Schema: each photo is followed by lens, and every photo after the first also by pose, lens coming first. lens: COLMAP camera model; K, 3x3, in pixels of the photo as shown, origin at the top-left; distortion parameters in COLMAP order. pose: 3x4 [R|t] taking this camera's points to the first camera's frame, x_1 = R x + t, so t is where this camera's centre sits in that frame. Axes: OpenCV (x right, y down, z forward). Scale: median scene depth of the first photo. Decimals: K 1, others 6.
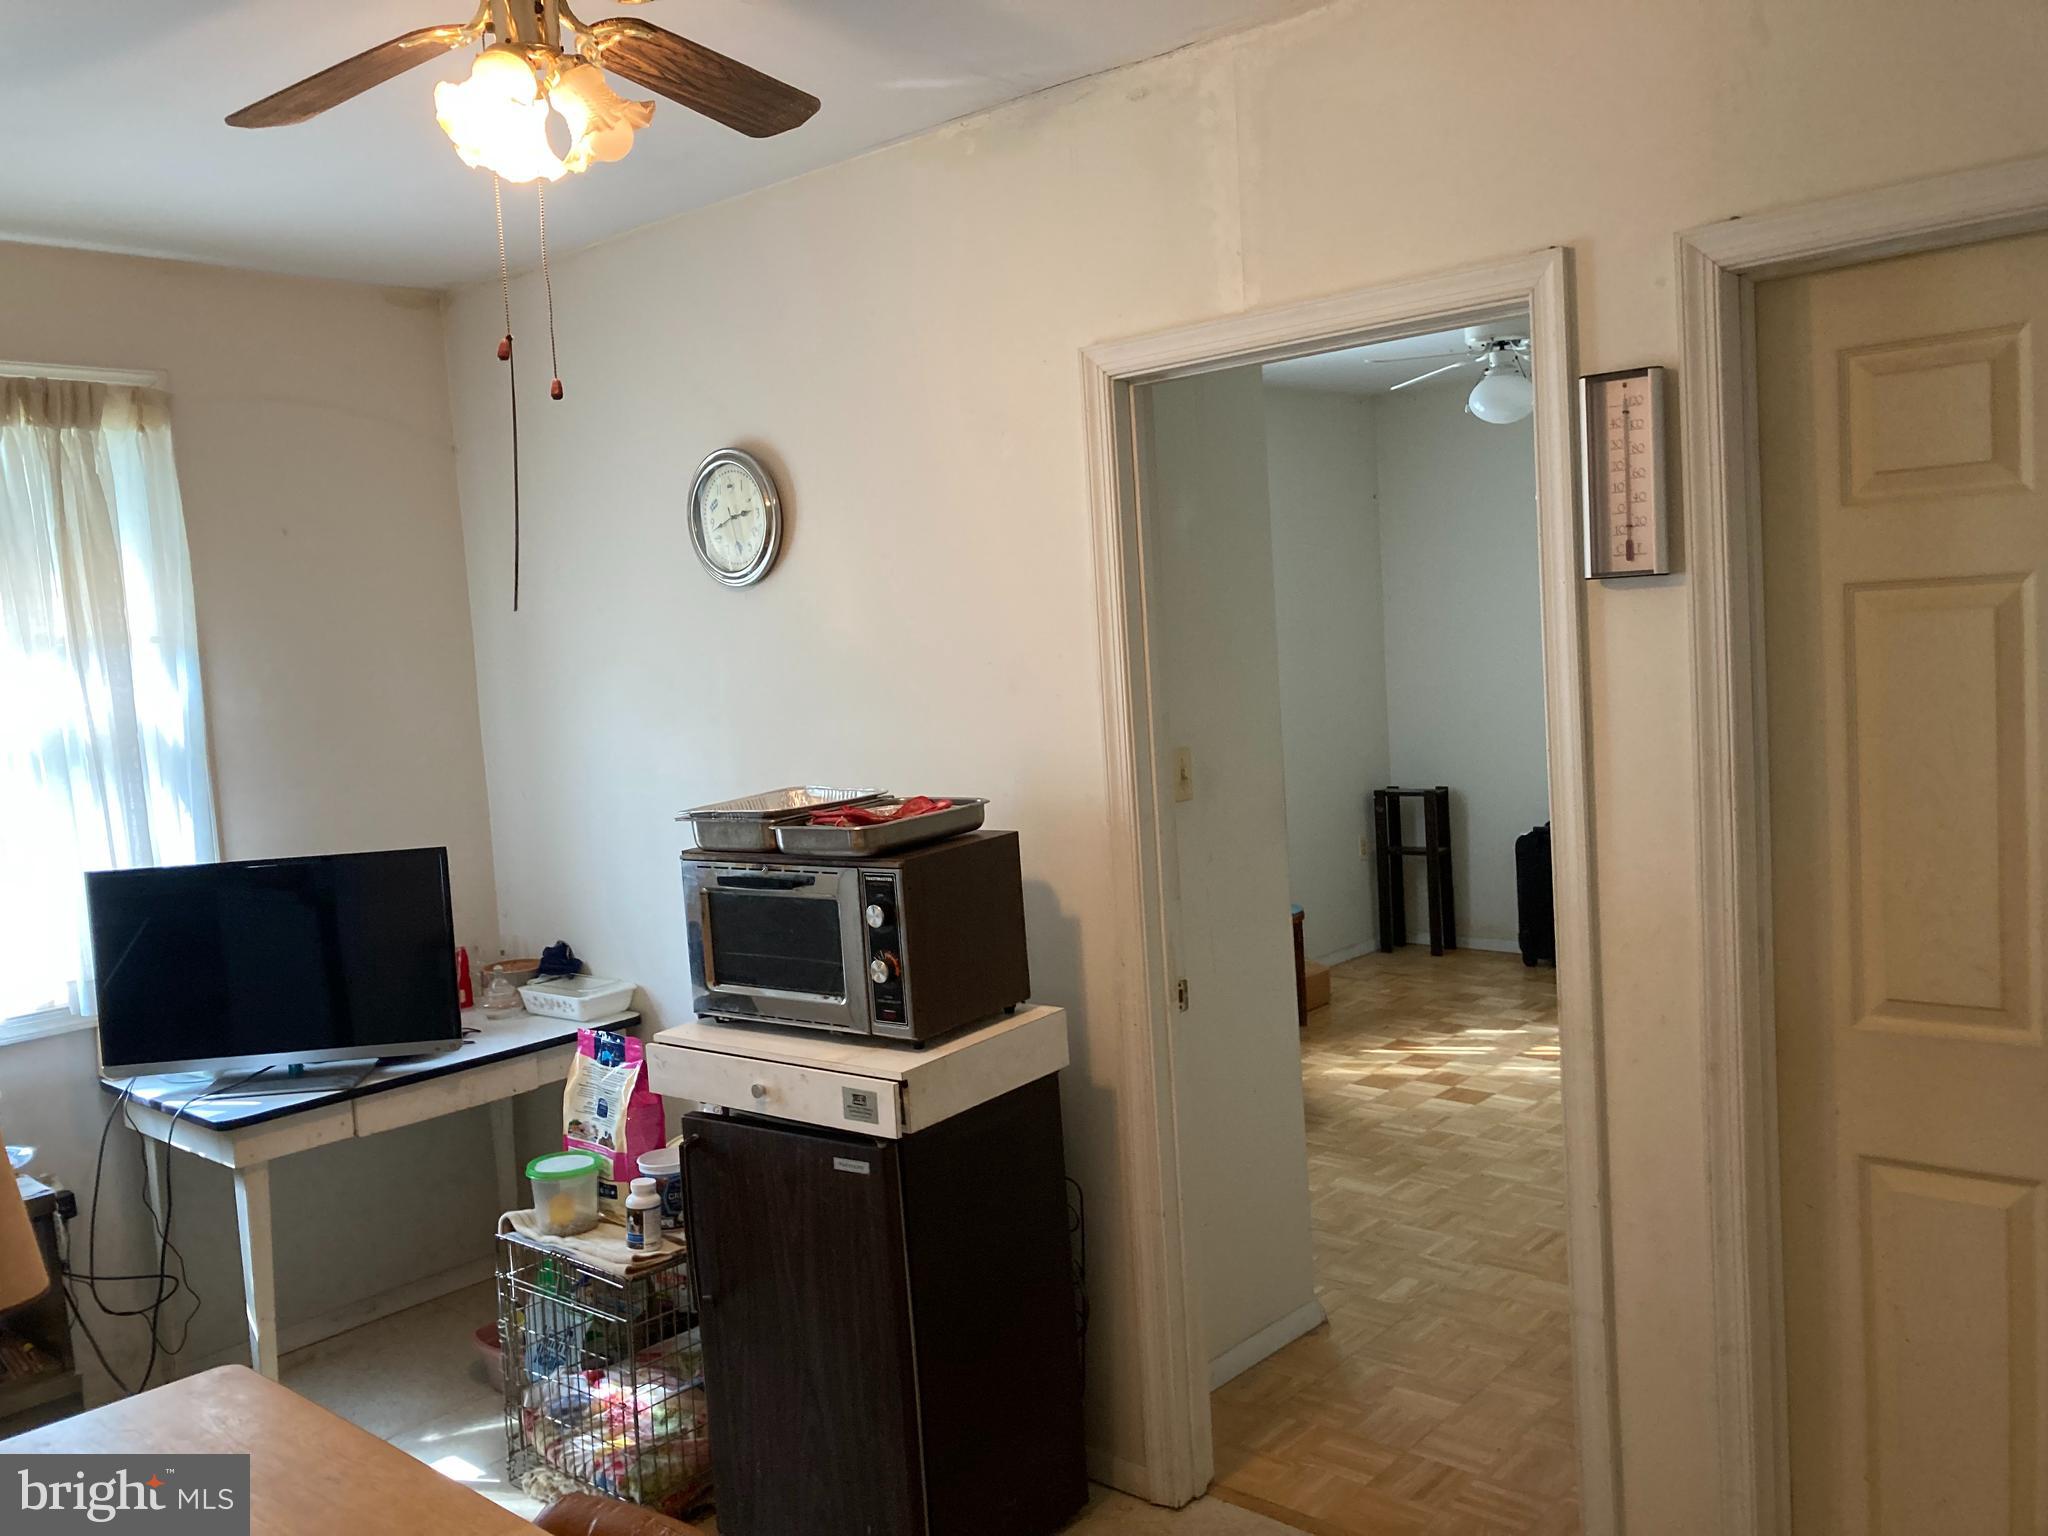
lens RADIAL K [[1691.1, 0, 1024.0], [0, 1691.1, 768.0], [0, 0, 1]] dist [0.001699, 0.000851]
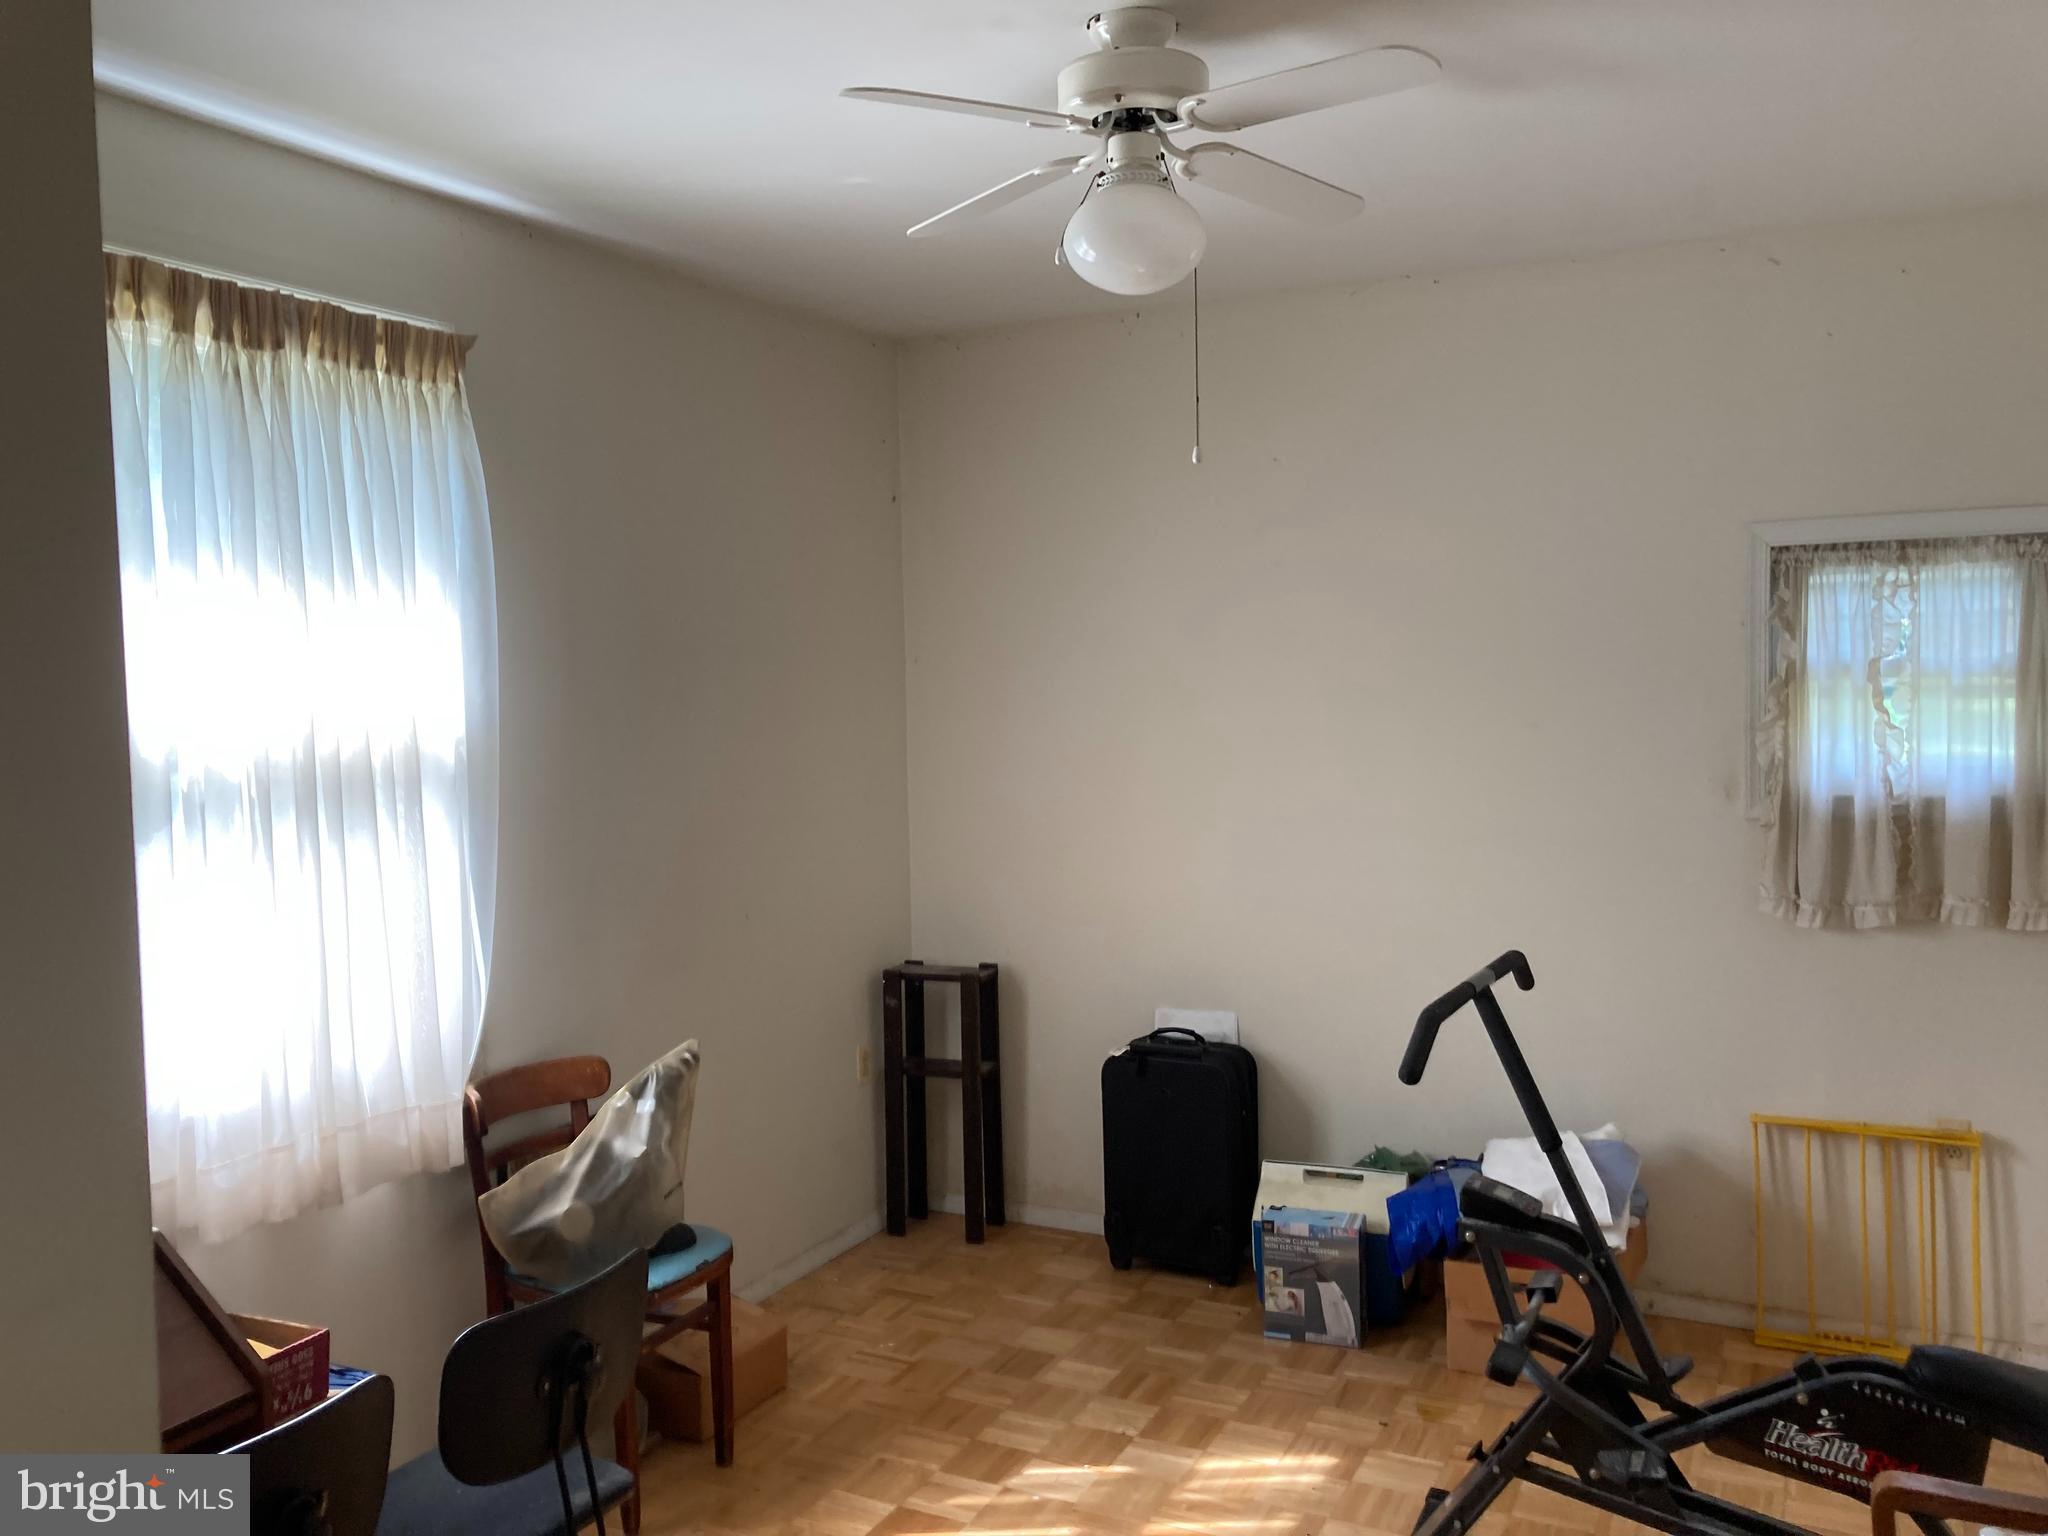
lens RADIAL K [[1685.5, 0, 1021.1], [0, 1685.5, 804.9], [0, 0, 1]] dist [0.005899, 0.003177]
pose [[0.965194, 0.025404, 0.260298, 0.093514], [-0.019177, 0.999467, -0.026433, -0.033496], [-0.260830, 0.020521, 0.965167, 0.387953]]
